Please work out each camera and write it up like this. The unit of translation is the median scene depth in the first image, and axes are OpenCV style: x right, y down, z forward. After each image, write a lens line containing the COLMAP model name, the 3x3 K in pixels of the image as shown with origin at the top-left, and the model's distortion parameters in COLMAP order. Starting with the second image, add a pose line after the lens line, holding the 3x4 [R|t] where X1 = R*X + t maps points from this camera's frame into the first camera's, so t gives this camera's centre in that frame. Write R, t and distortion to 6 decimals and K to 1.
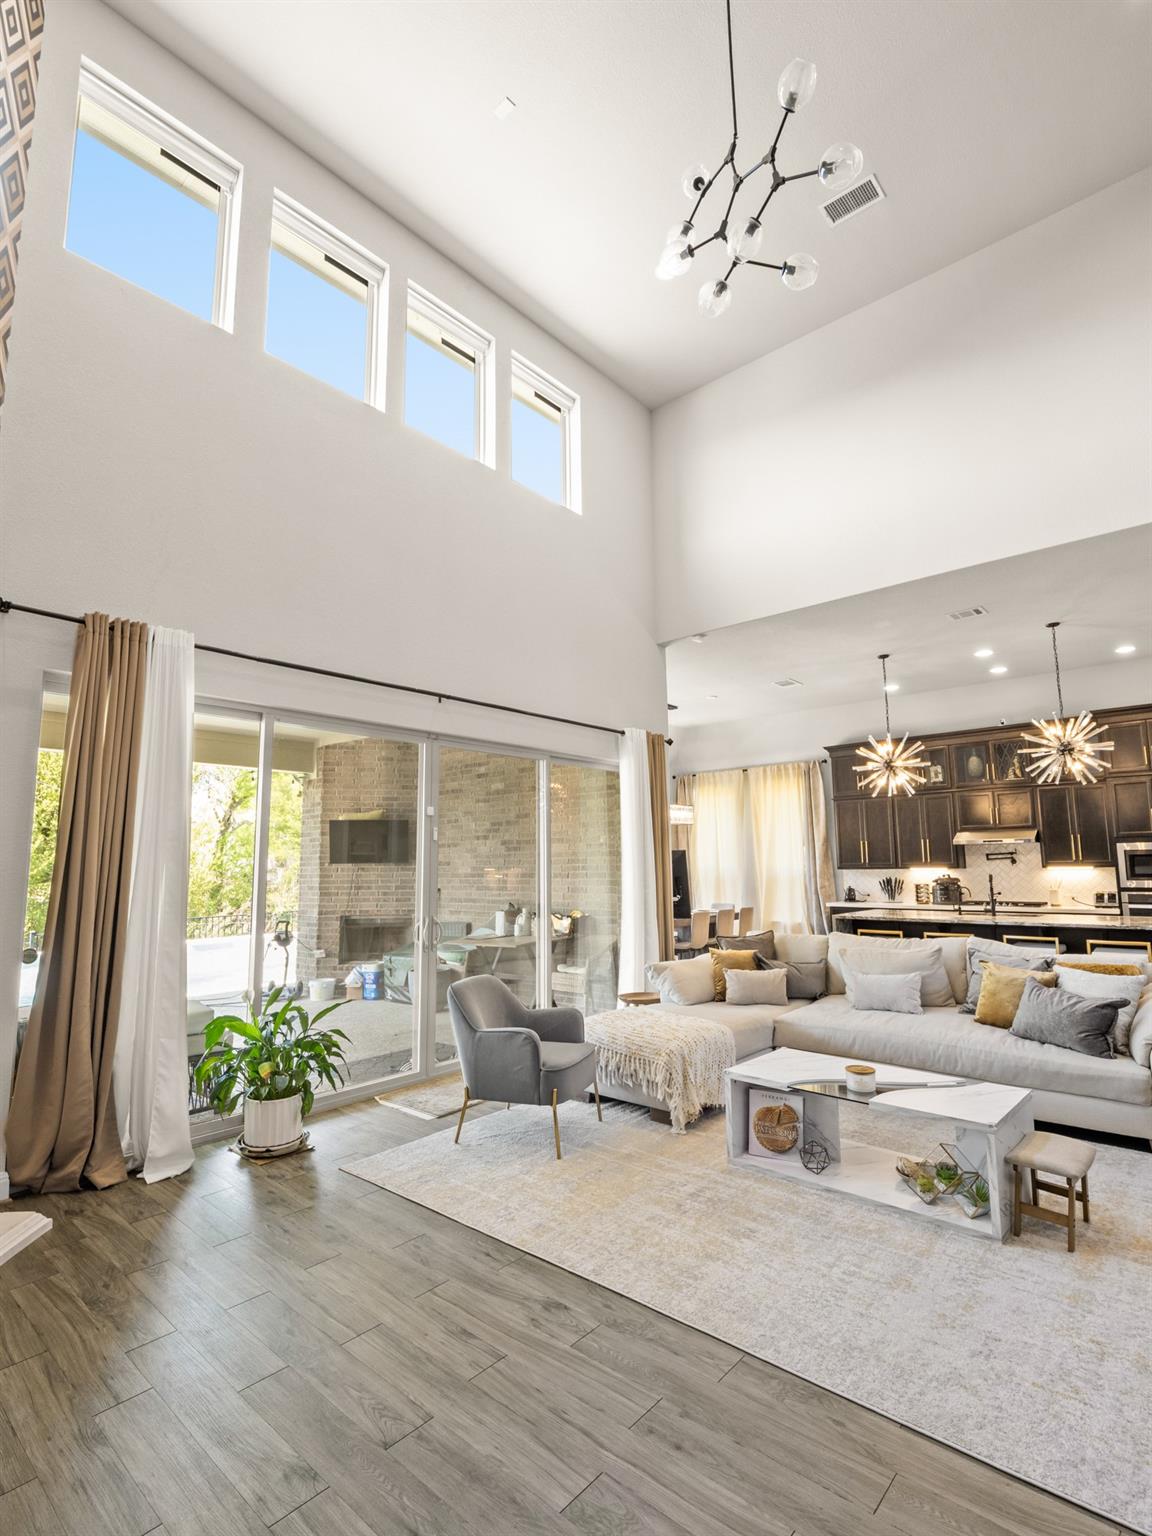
lens RADIAL K [[742.2, 0, 576.0], [0, 742.2, 768.0], [0, 0, 1]] dist [-0.011741, -0.001172]
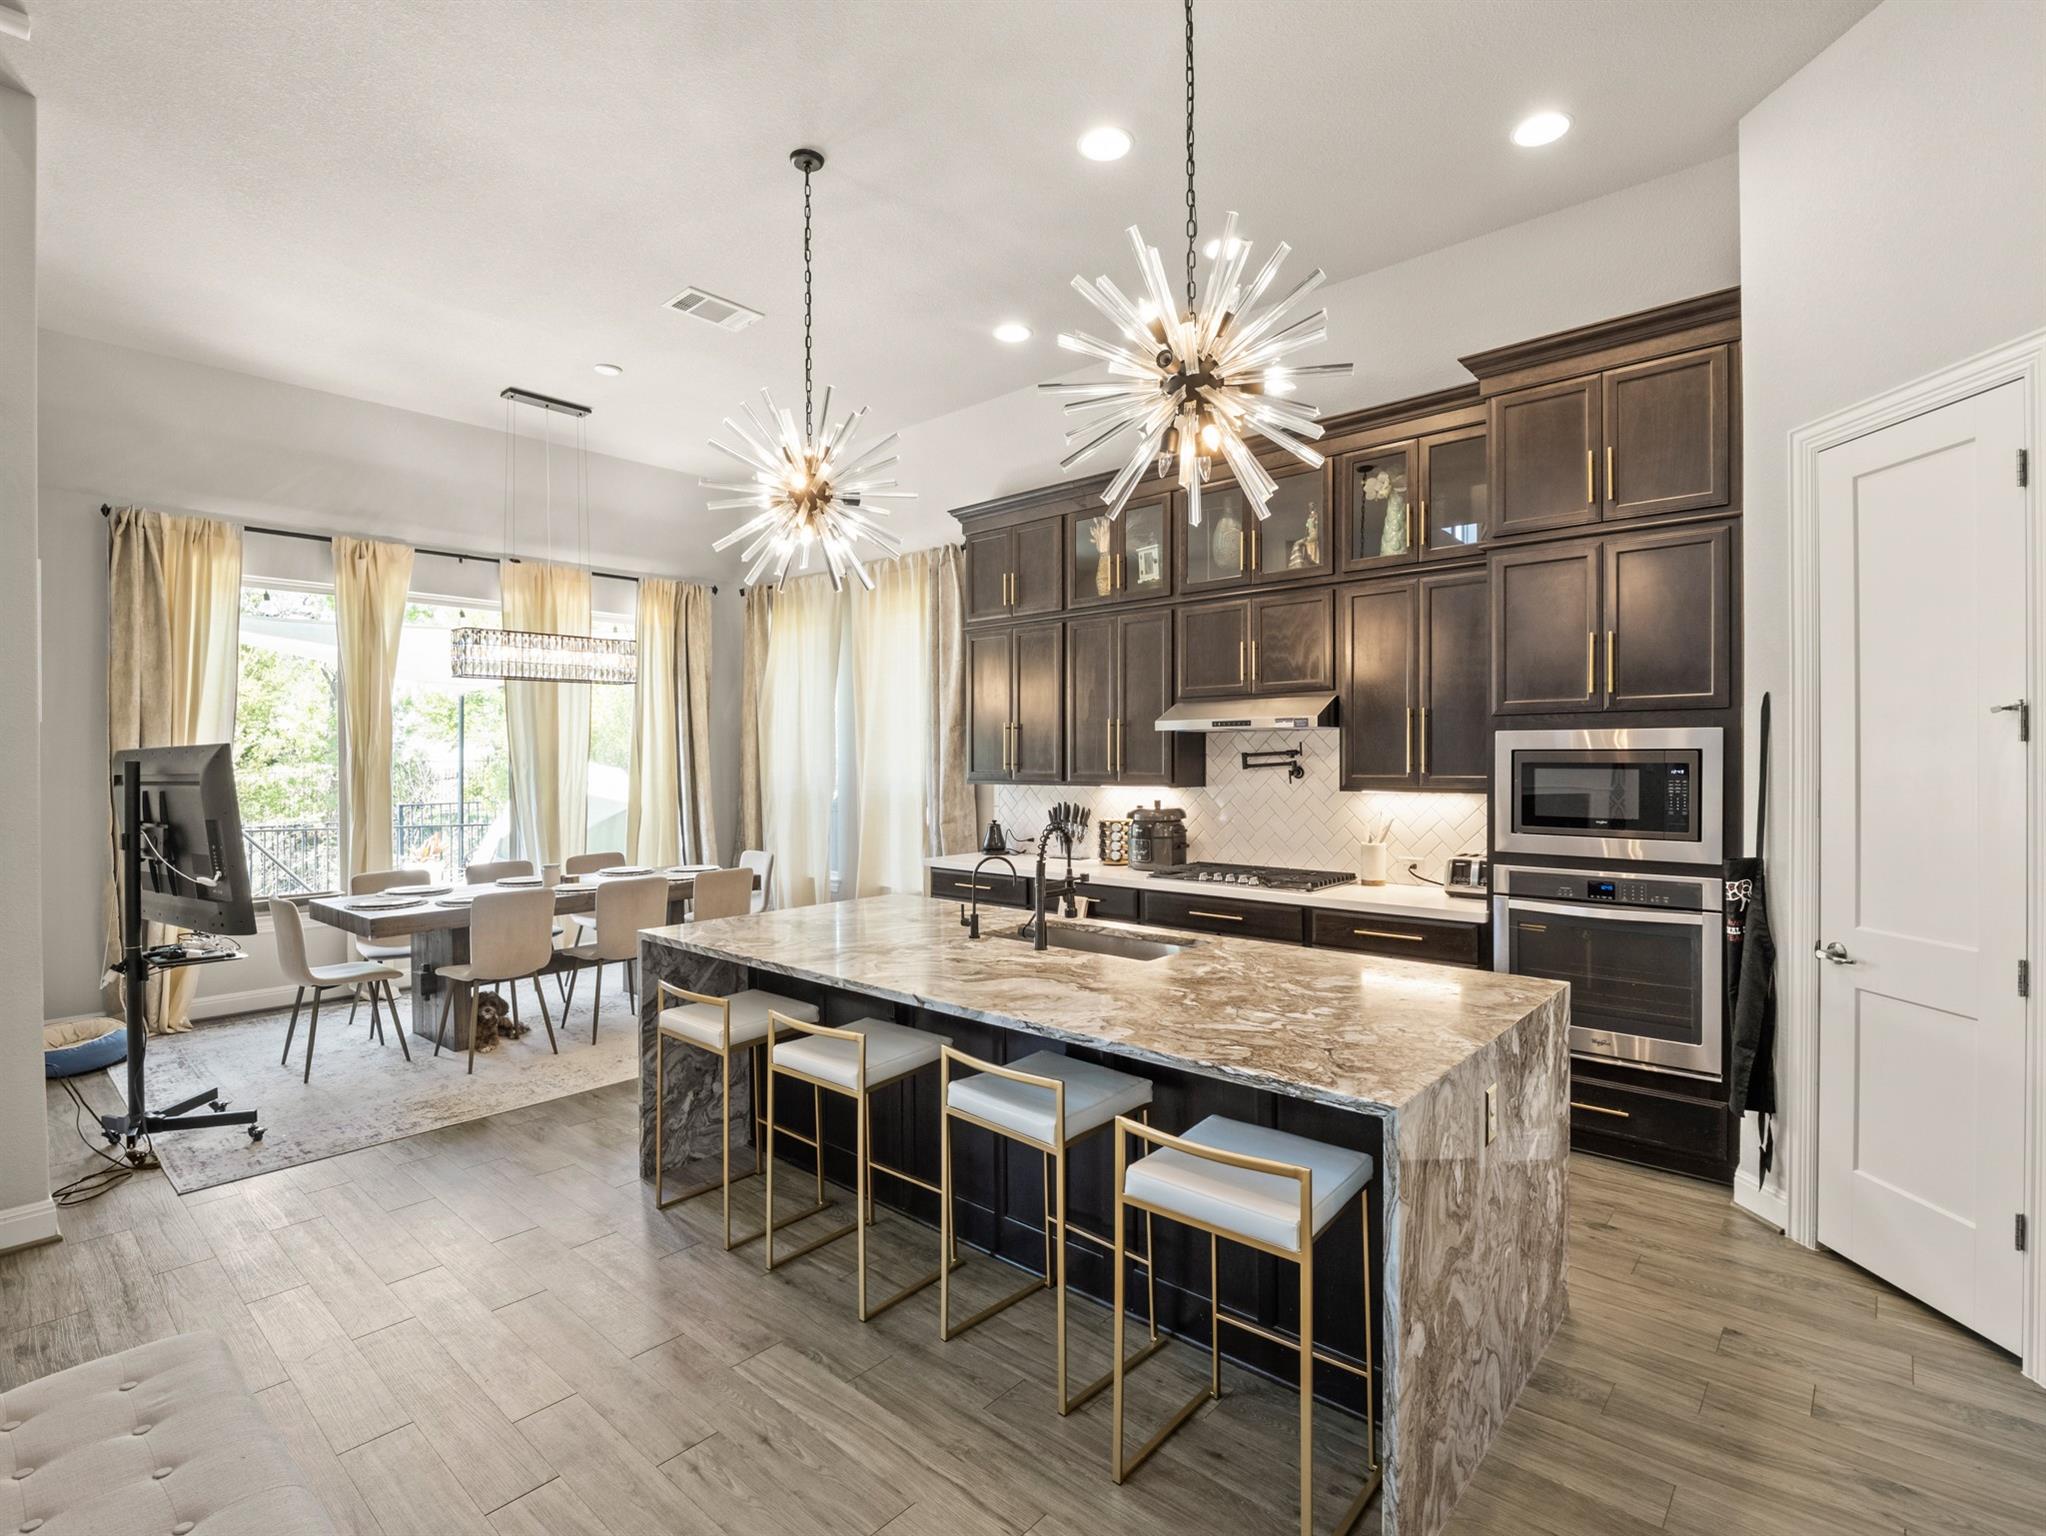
lens RADIAL K [[988.6, 0, 1024.3], [0, 988.6, 764.7], [0, 0, 1]] dist [-0.011741, -0.001172]
pose [[0.999979, 0.006415, 0.001259, 1.370568], [-0.006527, 0.990593, 0.136687, 0.147827], [-0.000371, -0.136692, 0.990613, 1.419100]]
